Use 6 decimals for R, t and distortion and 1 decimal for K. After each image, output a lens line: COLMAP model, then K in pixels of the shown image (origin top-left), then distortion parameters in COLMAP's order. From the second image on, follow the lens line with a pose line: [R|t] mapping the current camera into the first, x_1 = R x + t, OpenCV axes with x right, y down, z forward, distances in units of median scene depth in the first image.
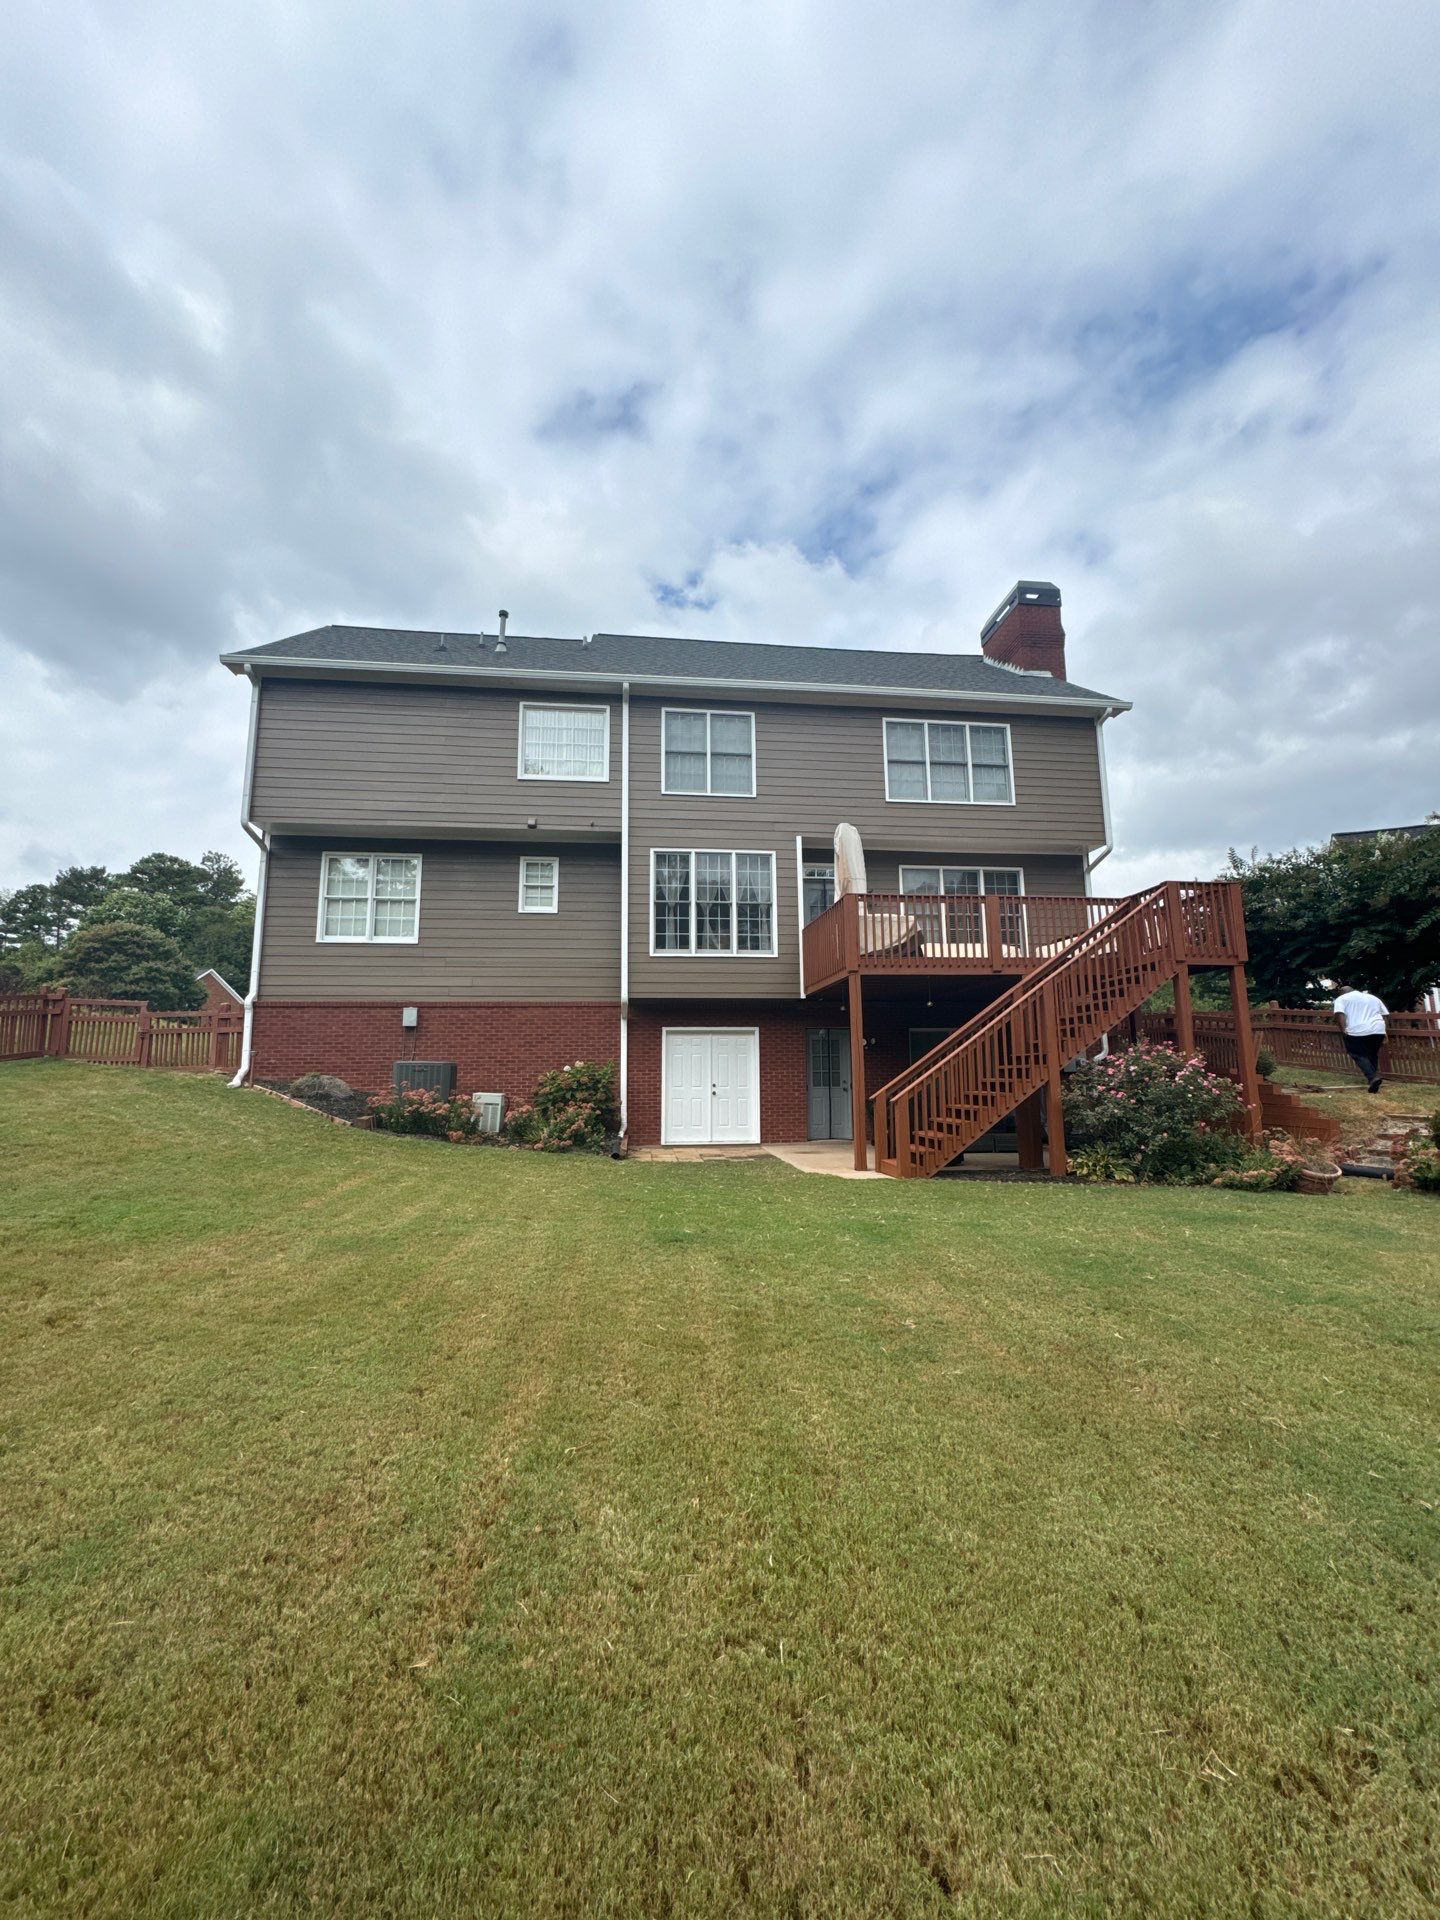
lens RADIAL K [[769.0, 0, 725.3], [0, 769.0, 962.5], [0, 0, 1]] dist [-0.002256, -0.000433]
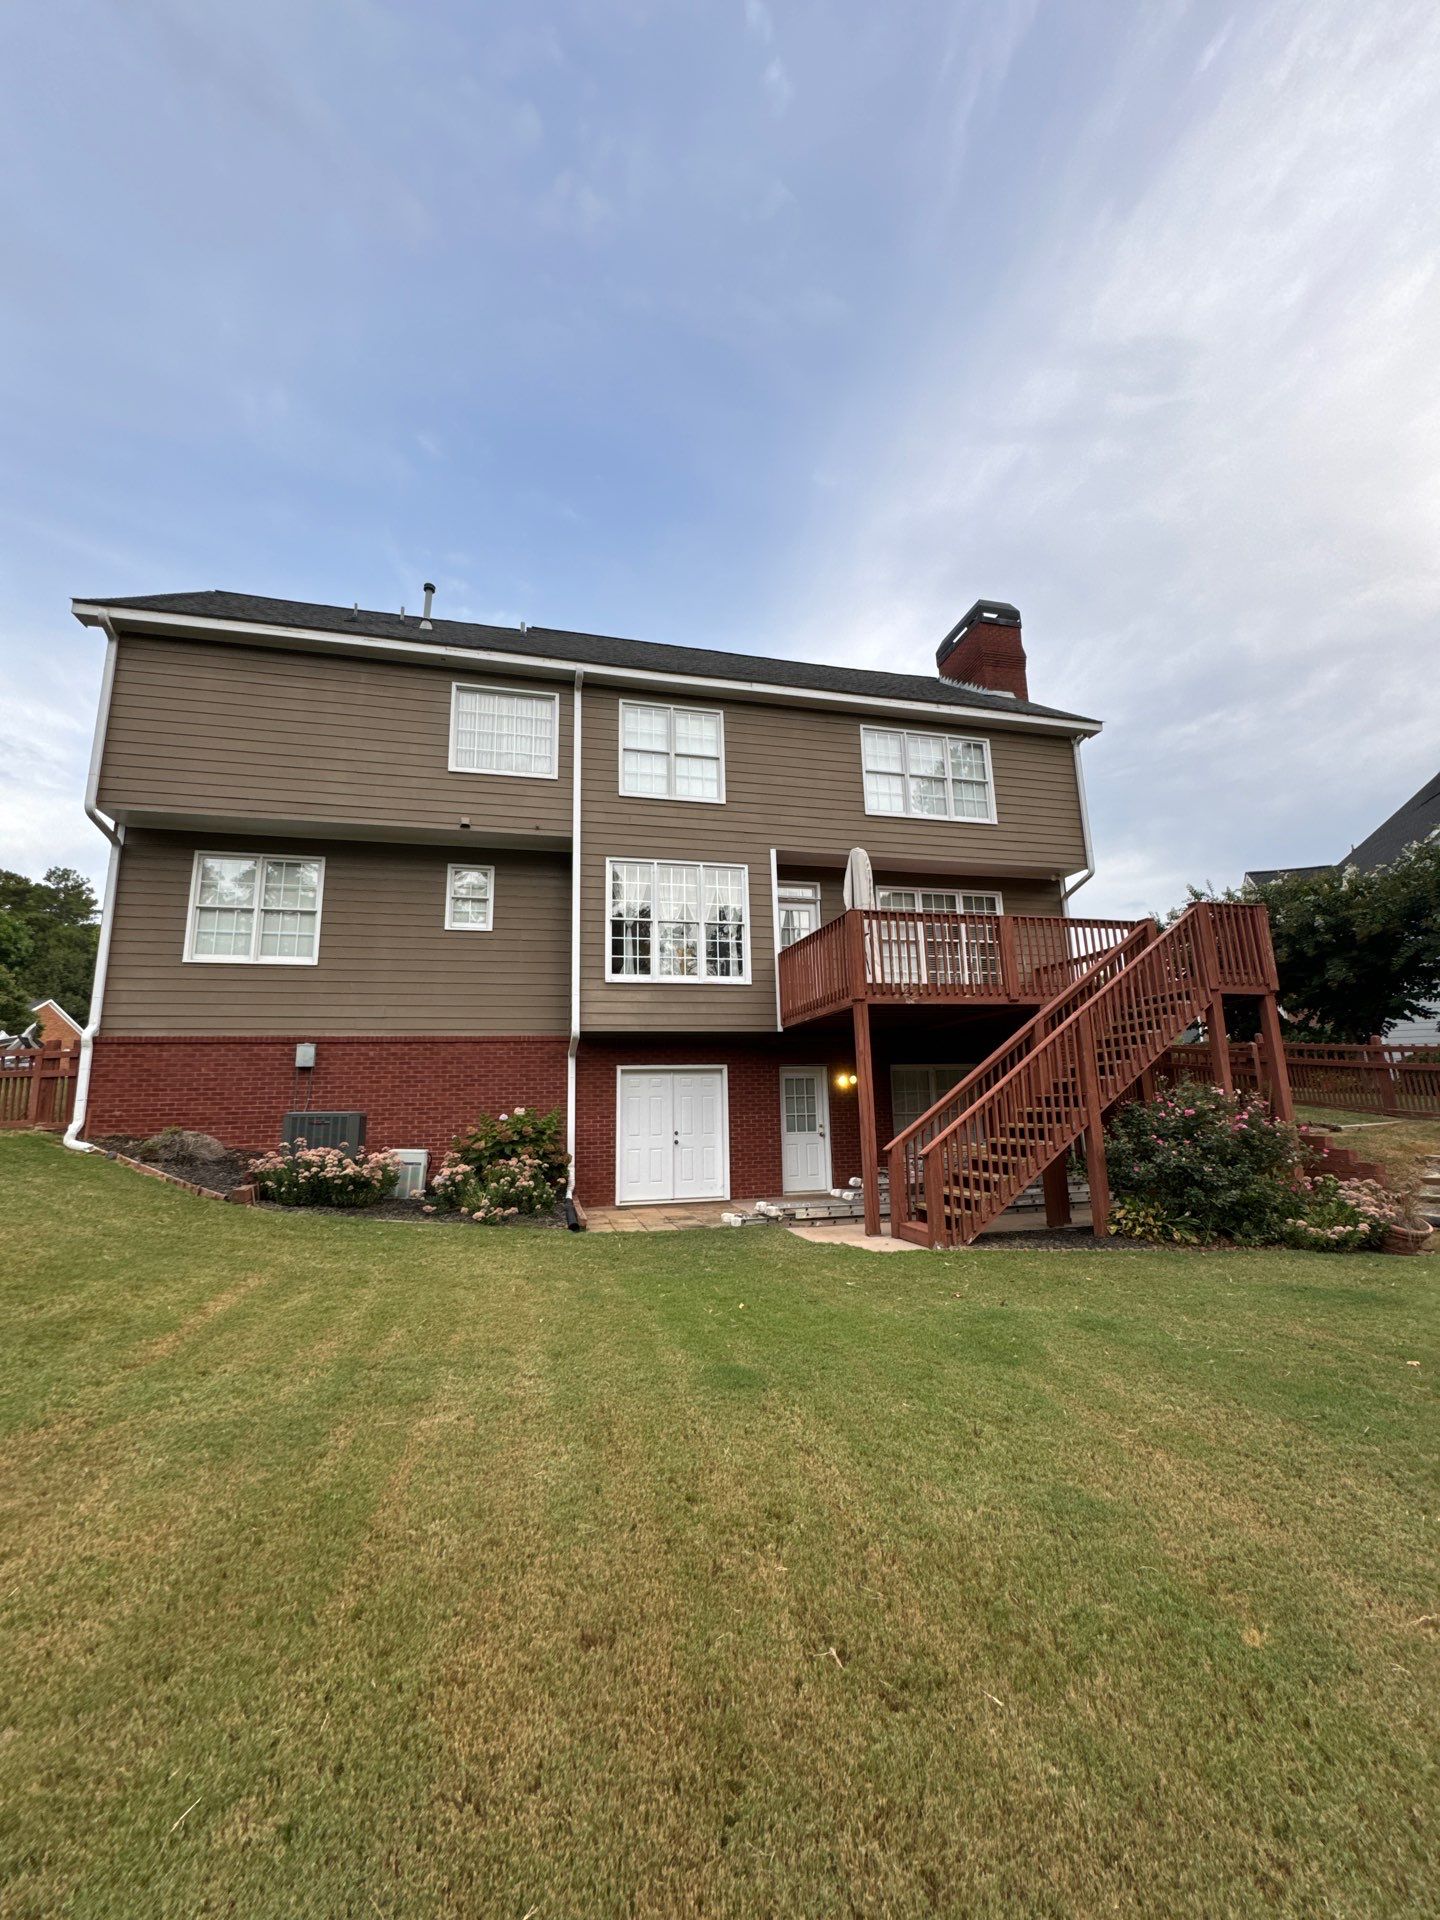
lens RADIAL K [[769.0, 0, 725.3], [0, 769.0, 962.5], [0, 0, 1]] dist [-0.002256, -0.000433]
pose [[0.991829, 0.010189, 0.127171, -0.073378], [-0.004570, 0.999003, -0.044399, 0.006979], [-0.127496, 0.043455, 0.990887, 0.134701]]
